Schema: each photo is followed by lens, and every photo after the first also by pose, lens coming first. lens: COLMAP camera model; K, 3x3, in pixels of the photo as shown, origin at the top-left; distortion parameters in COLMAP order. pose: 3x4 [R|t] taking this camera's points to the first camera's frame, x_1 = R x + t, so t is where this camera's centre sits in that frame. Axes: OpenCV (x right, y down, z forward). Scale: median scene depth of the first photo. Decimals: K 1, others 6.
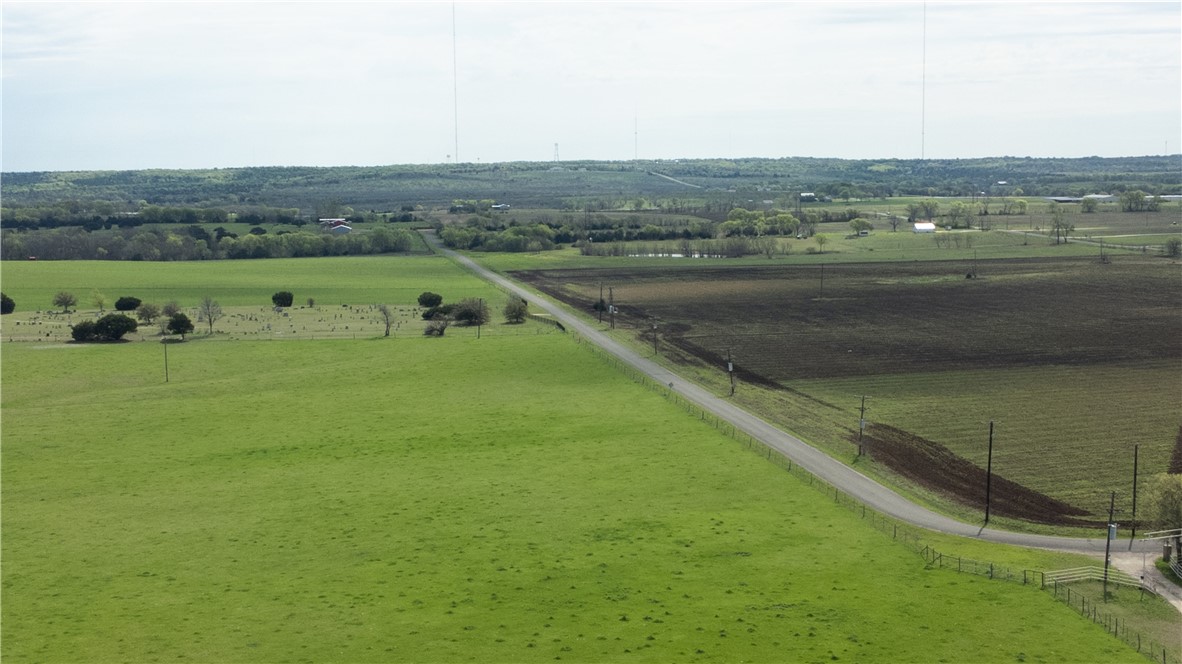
lens RADIAL K [[1719.2, 0, 591.0], [0, 1719.2, 332.0], [0, 0, 1]] dist [0.122989, -0.095355]
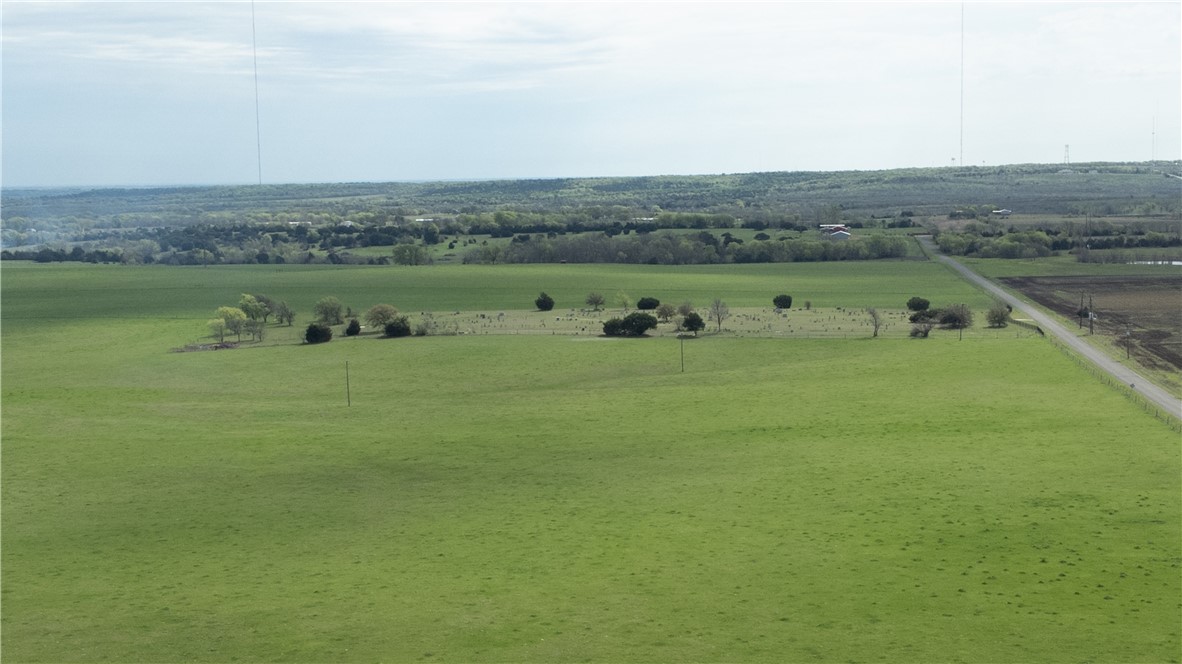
lens RADIAL K [[1768.3, 0, 591.0], [0, 1768.3, 332.0], [0, 0, 1]] dist [0.023768, -0.054153]
pose [[0.959260, 0.020206, -0.281800, 0.025041], [-0.020813, 0.999783, 0.000838, 0.002229], [0.281756, 0.005061, 0.959473, -0.130331]]
